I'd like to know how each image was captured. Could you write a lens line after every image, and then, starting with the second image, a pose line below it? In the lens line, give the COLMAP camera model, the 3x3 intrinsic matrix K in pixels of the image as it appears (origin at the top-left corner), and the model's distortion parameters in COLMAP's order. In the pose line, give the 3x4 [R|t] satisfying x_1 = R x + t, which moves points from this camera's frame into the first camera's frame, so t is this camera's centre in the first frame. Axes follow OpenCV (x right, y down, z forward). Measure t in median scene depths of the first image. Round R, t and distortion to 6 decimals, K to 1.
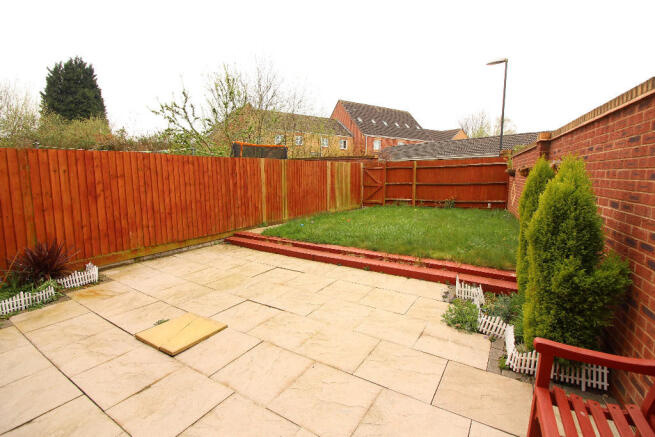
lens RADIAL K [[300.6, 0, 328.2], [0, 300.6, 212.0], [0, 0, 1]] dist [0.000535, -0.011960]
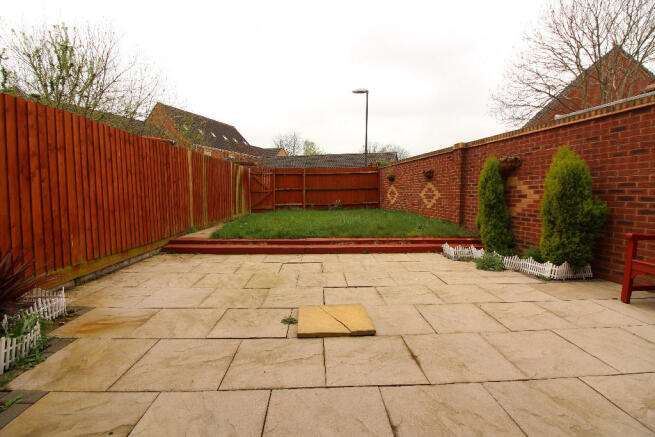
lens RADIAL K [[303.3, 0, 329.1], [0, 303.3, 209.8], [0, 0, 1]] dist [0.001706, -0.012675]
pose [[0.818830, -0.028518, 0.573327, -0.565593], [0.065693, 0.996859, -0.044239, 0.071558], [-0.570264, 0.073888, 0.818131, 0.156792]]
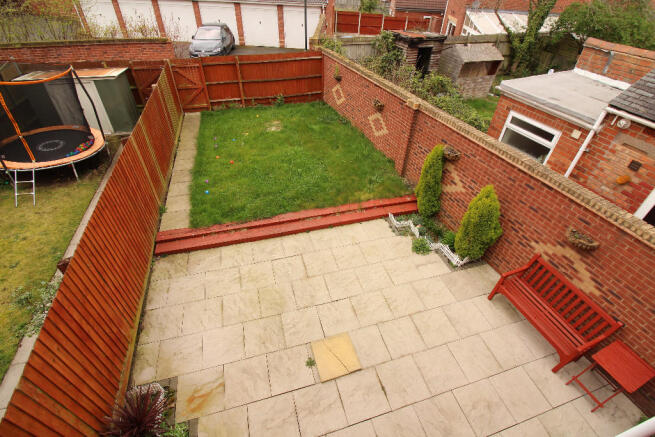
lens RADIAL K [[303.3, 0, 329.1], [0, 303.3, 209.8], [0, 0, 1]] dist [0.001706, -0.012675]
pose [[0.660599, -0.453143, 0.598557, -0.617654], [0.064063, 0.828408, 0.556450, -0.594010], [-0.748001, -0.329245, 0.576274, 0.227602]]
